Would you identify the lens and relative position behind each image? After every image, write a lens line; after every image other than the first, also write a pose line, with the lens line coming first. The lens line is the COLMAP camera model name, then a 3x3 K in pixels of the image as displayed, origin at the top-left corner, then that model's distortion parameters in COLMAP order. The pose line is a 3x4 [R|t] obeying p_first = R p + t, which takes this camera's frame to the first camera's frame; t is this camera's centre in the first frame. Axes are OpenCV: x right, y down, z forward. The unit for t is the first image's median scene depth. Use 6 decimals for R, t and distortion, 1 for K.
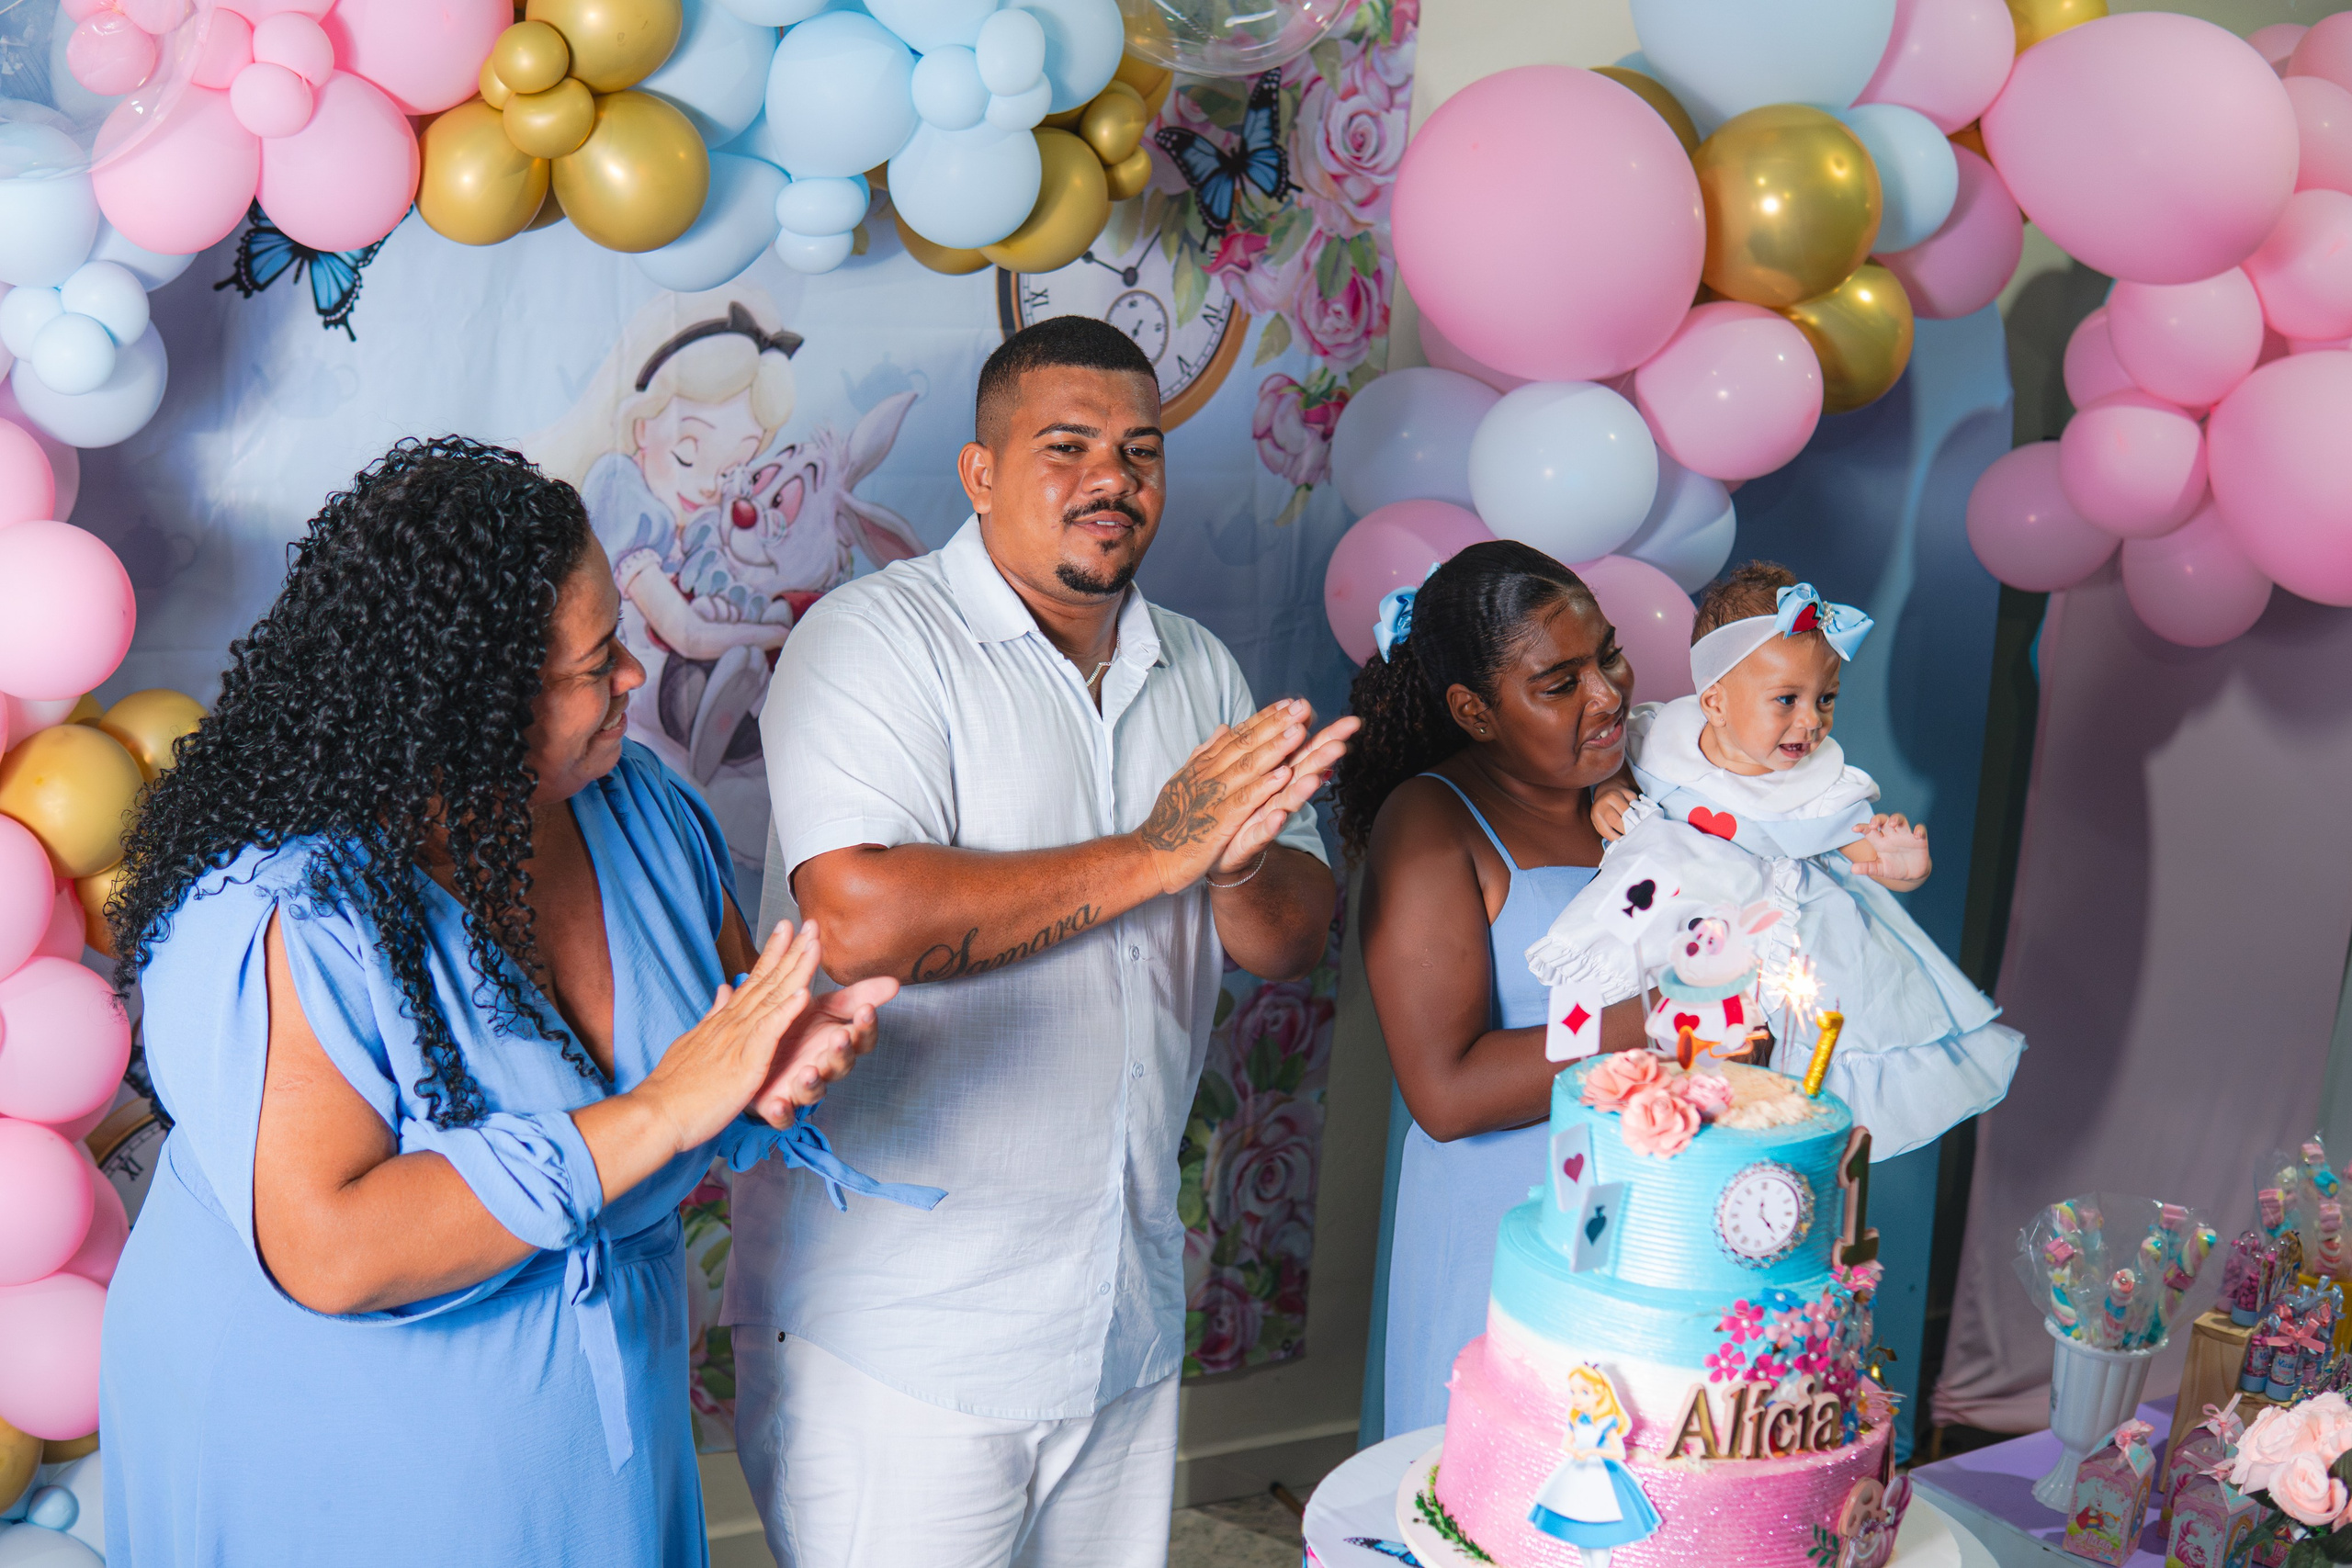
lens RADIAL K [[3149.0, 0, 1277.6], [0, 3149.0, 818.7], [0, 0, 1]] dist [0.051010, 0.000000]
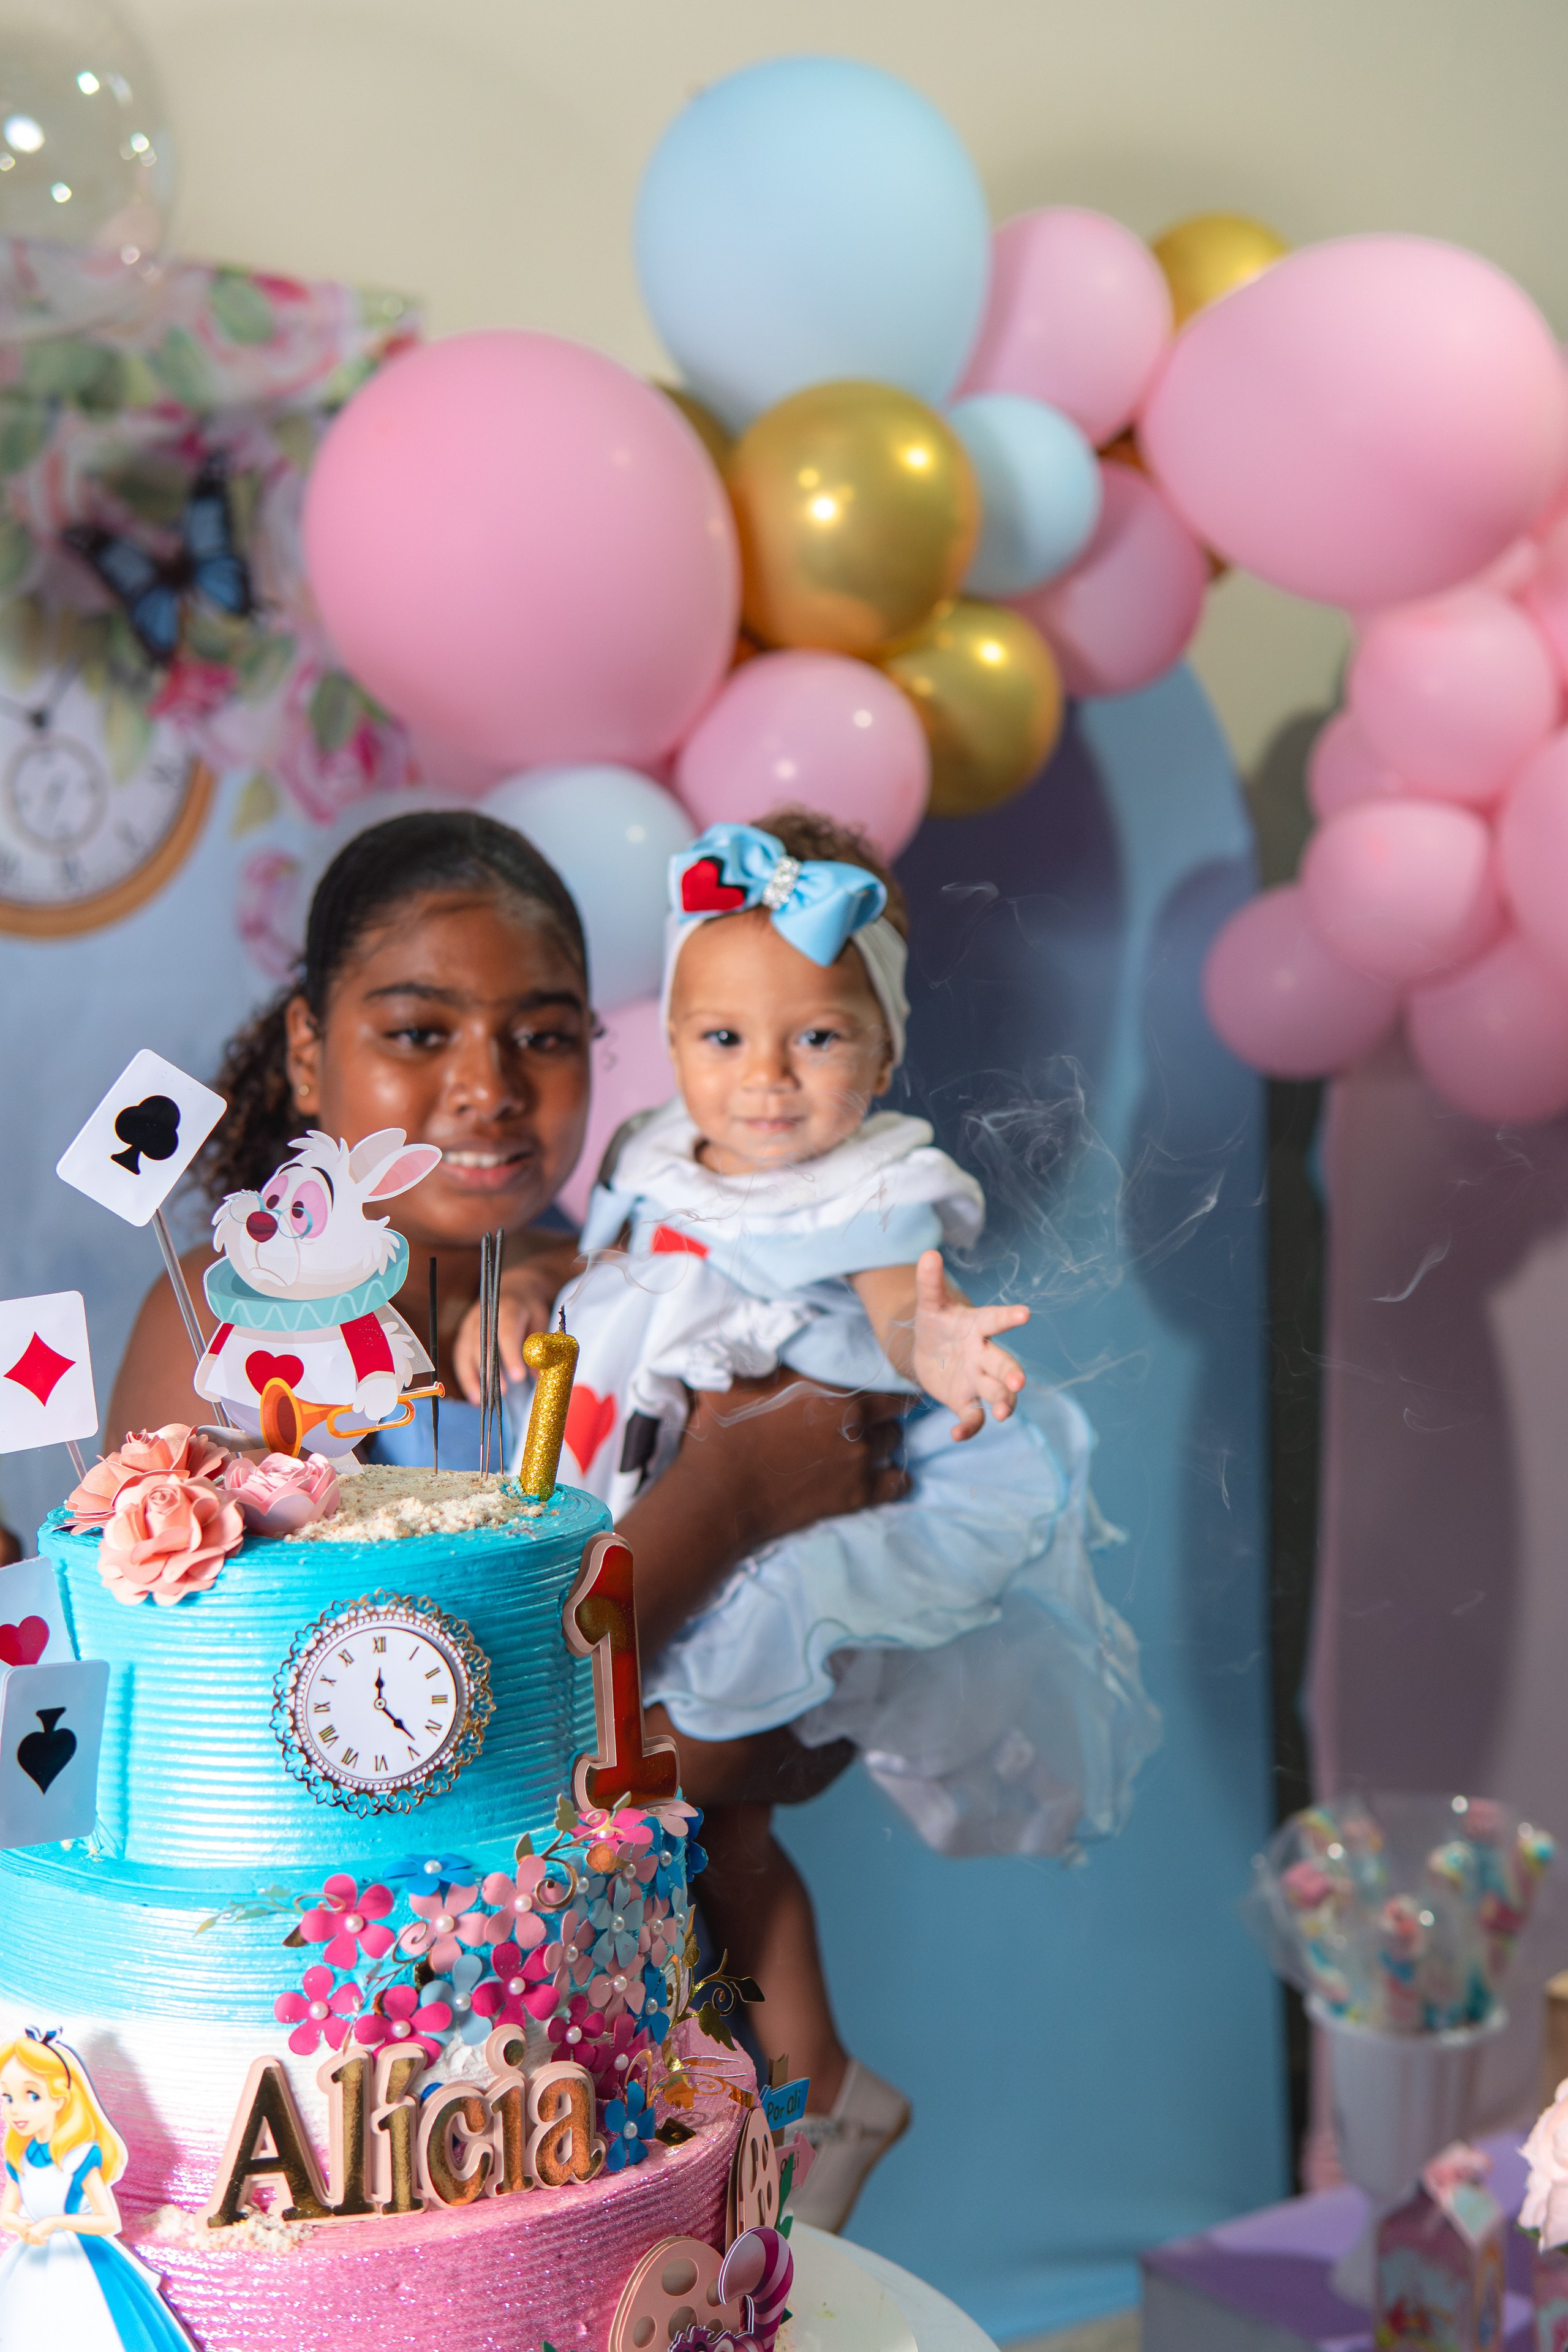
lens RADIAL K [[3149.3, 0, 791.8], [0, 3149.3, 1176.3], [0, 0, 1]] dist [0.051010, 0.000000]
pose [[0.996768, -0.080214, 0.004429, 0.127619], [0.079934, 0.984756, -0.154488, 0.071909], [0.008031, 0.154343, 0.987985, 0.279509]]
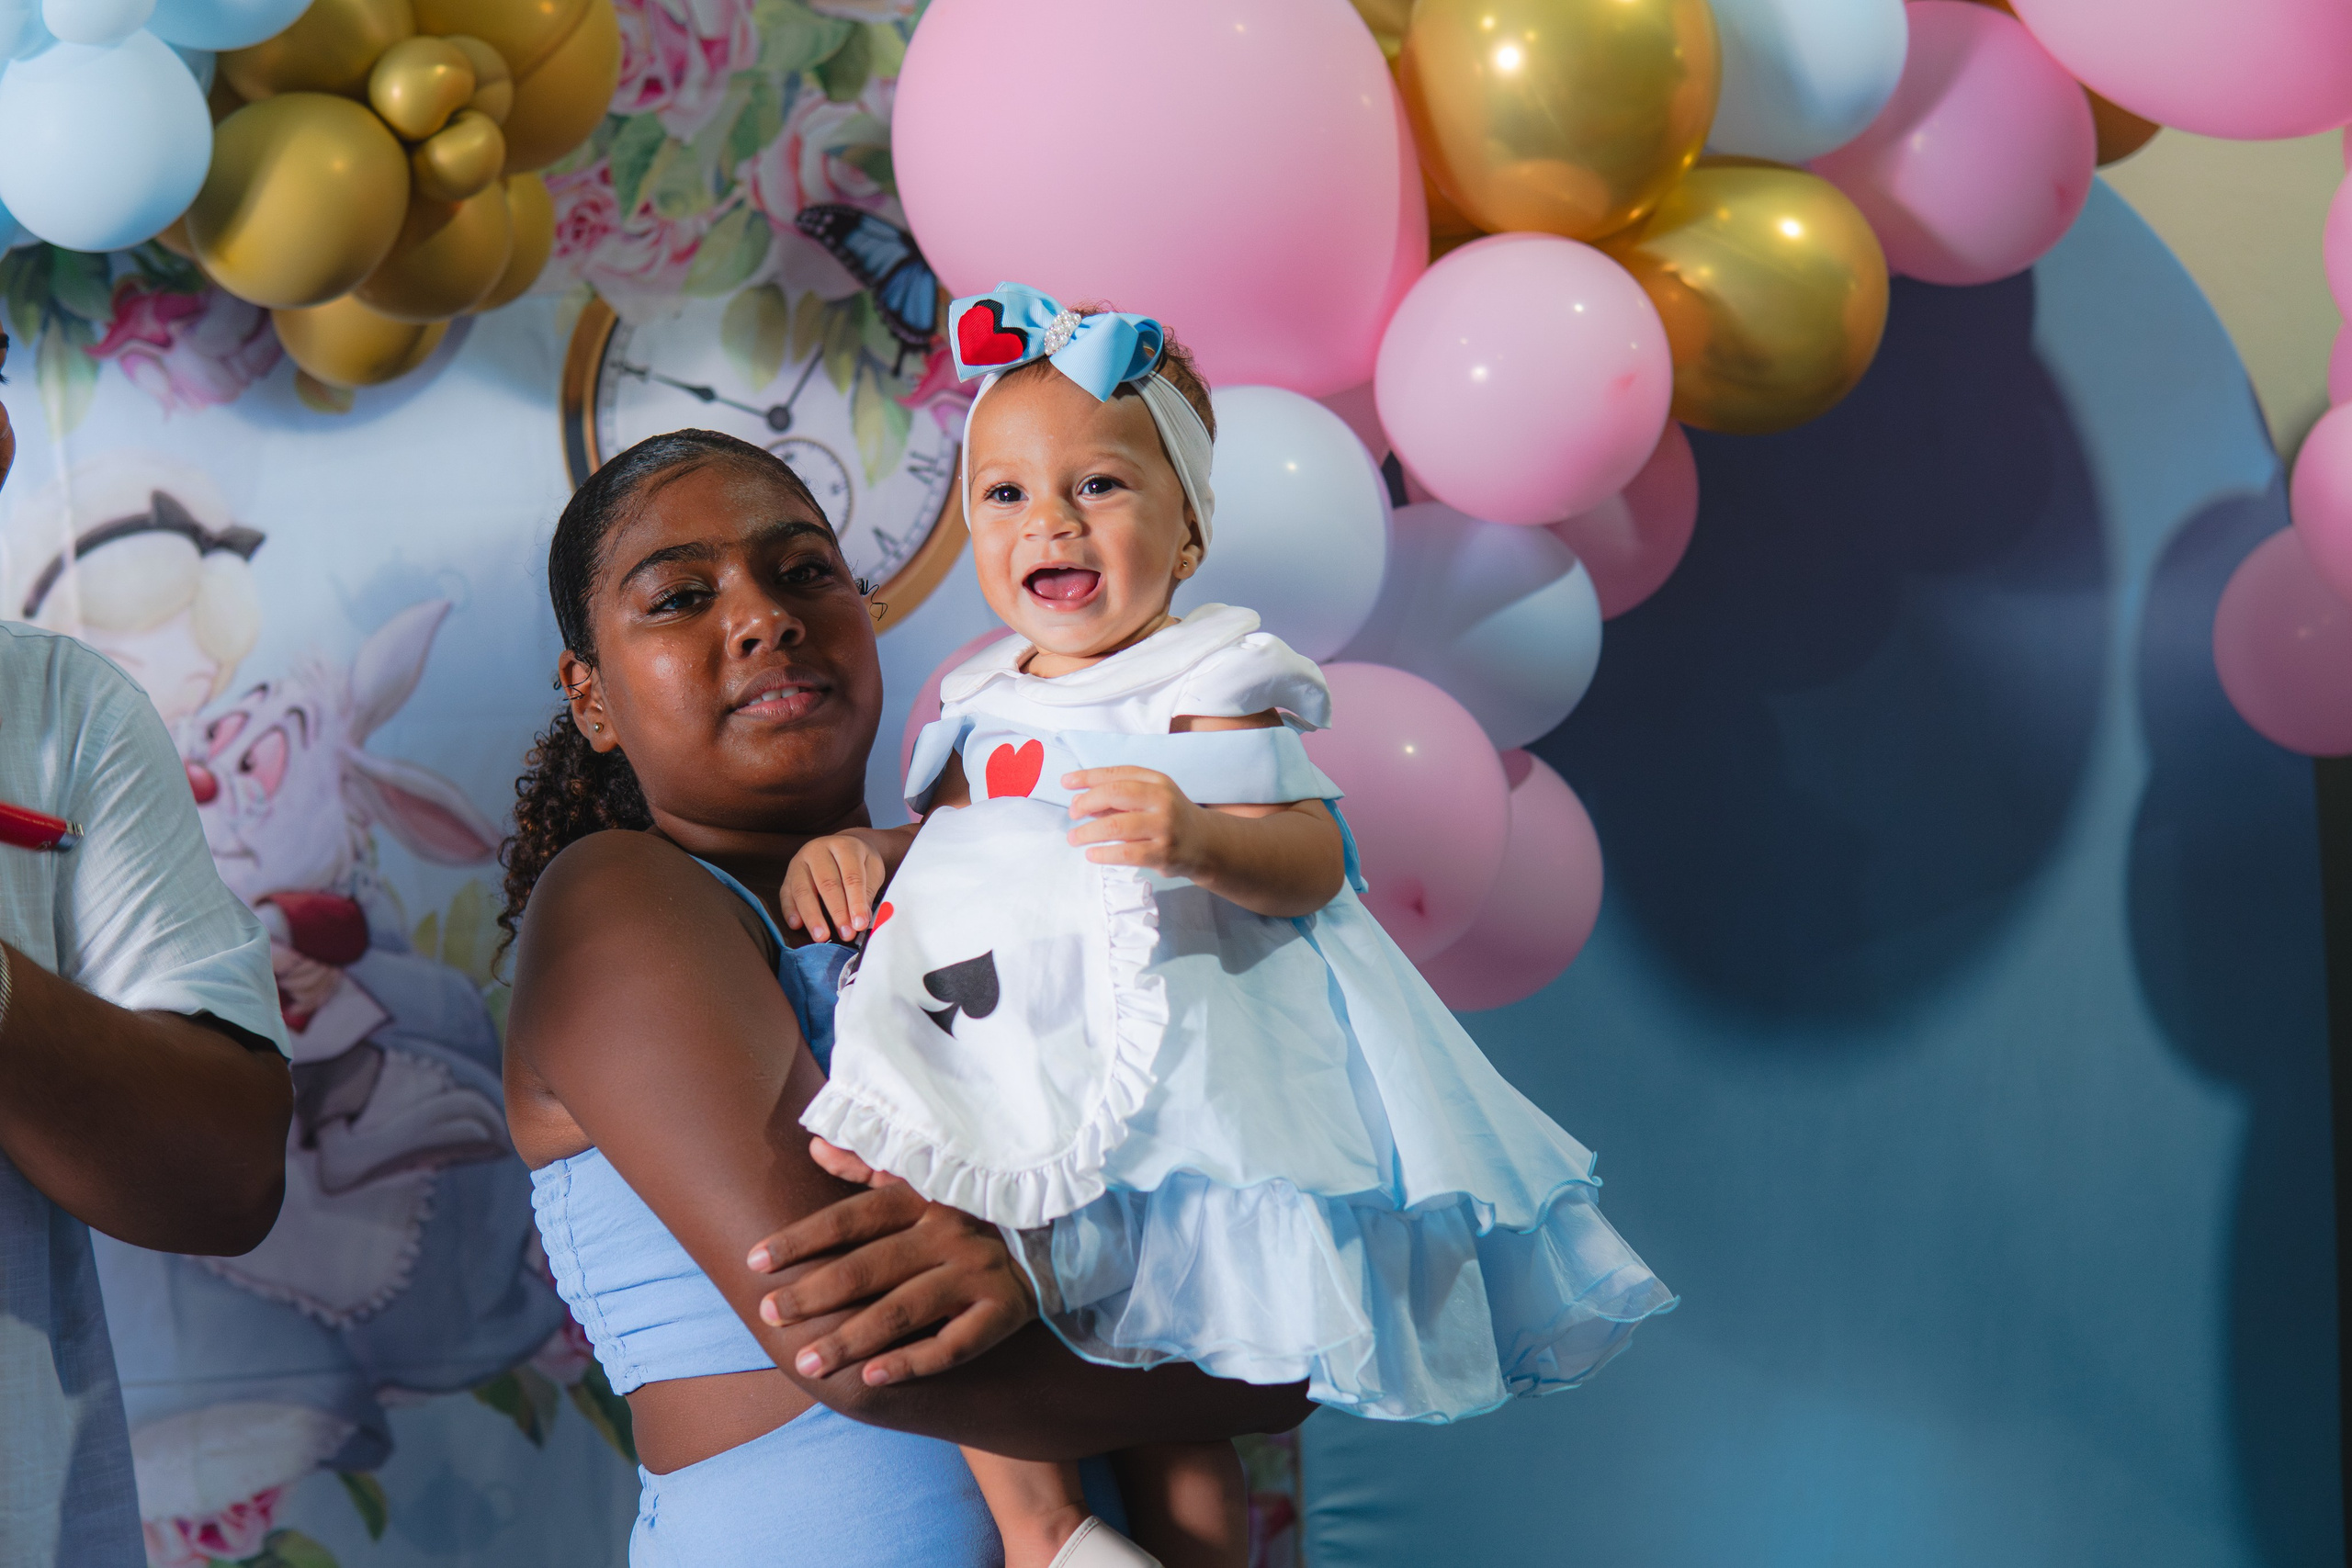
lens RADIAL K [[3149.0, 0, 1148.0], [0, 3149.0, 720.4], [0, 0, 1]] dist [0.051010, 0.000000]
pose [[0.926912, -0.135073, -0.350128, 0.277612], [0.039876, 0.963148, -0.265999, 0.086292], [0.373155, 0.232596, 0.898139, 0.437602]]
